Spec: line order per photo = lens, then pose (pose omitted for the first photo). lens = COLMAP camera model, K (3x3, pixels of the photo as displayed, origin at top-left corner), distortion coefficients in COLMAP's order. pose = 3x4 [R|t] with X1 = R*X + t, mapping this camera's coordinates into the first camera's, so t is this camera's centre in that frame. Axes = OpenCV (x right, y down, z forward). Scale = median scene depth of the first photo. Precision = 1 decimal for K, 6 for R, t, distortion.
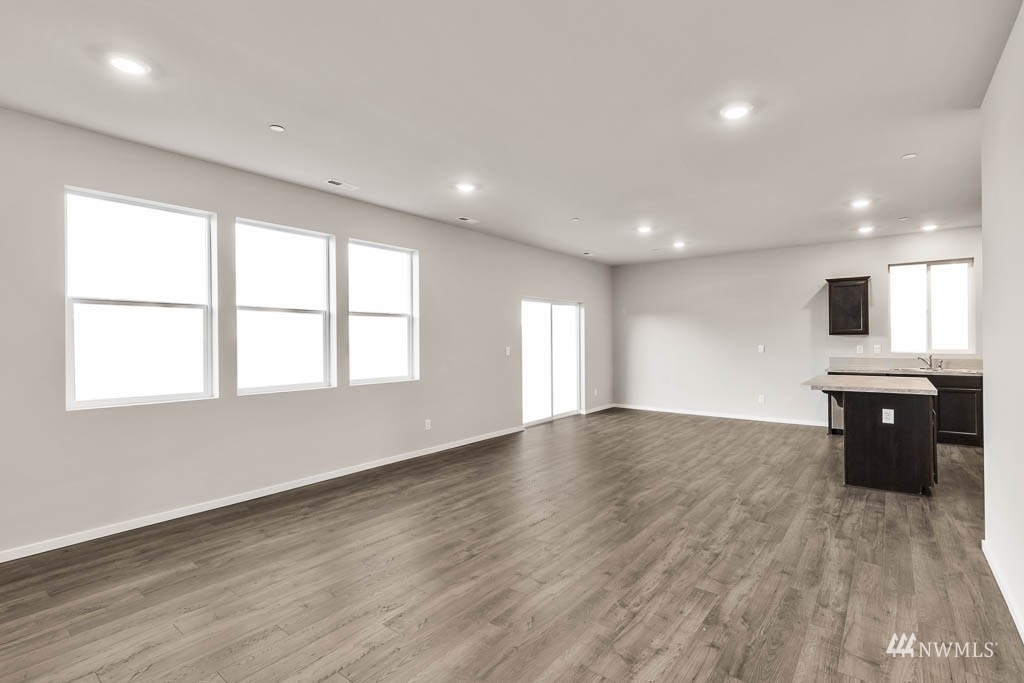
lens RADIAL K [[478.5, 0, 512.0], [0, 478.5, 341.5], [0, 0, 1]] dist [-0.000799, -0.000156]
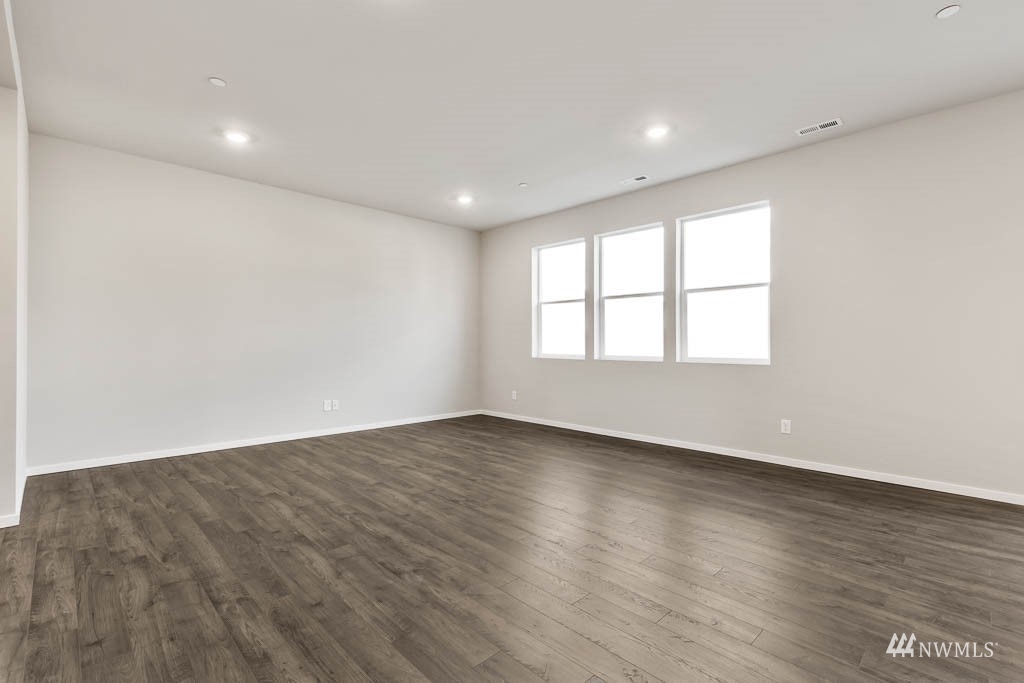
lens RADIAL K [[460.8, 0, 513.4], [0, 460.8, 338.8], [0, 0, 1]] dist [0.001675, 0.000357]
pose [[-0.123583, -0.001864, -0.992332, 0.915636], [-0.001792, 0.999997, -0.001656, 0.060637], [0.992333, 0.001574, -0.123586, 1.029637]]
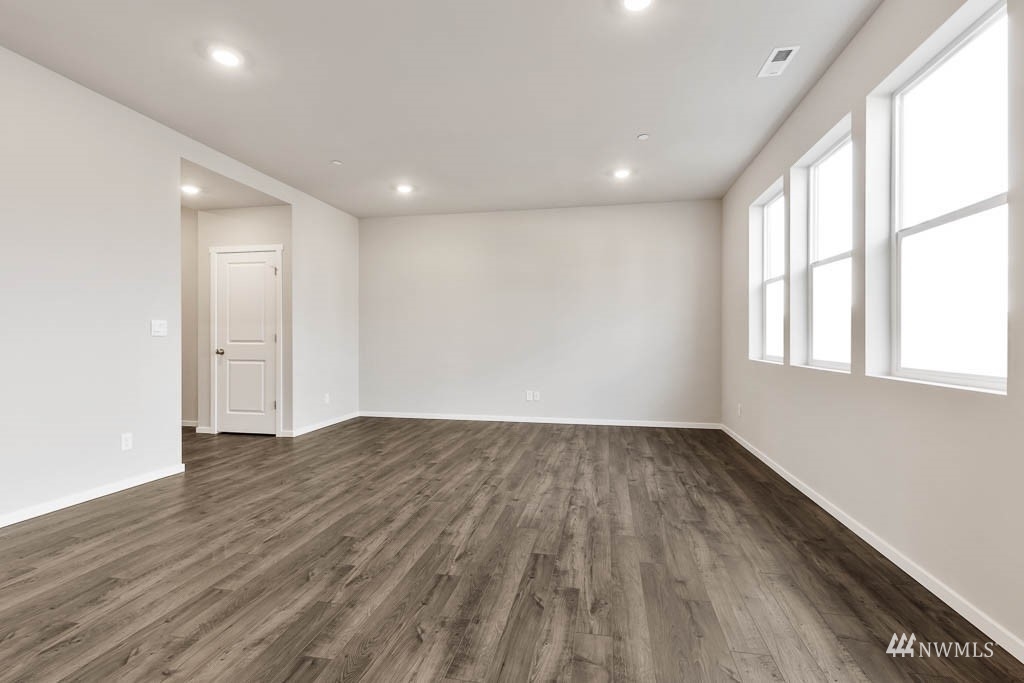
lens RADIAL K [[460.8, 0, 513.4], [0, 460.8, 338.8], [0, 0, 1]] dist [0.001675, 0.000357]
pose [[-0.885182, 0.008176, -0.465173, 0.320970], [0.006062, 0.999963, 0.006042, 0.062887], [0.465206, 0.002528, -0.885199, 1.684525]]
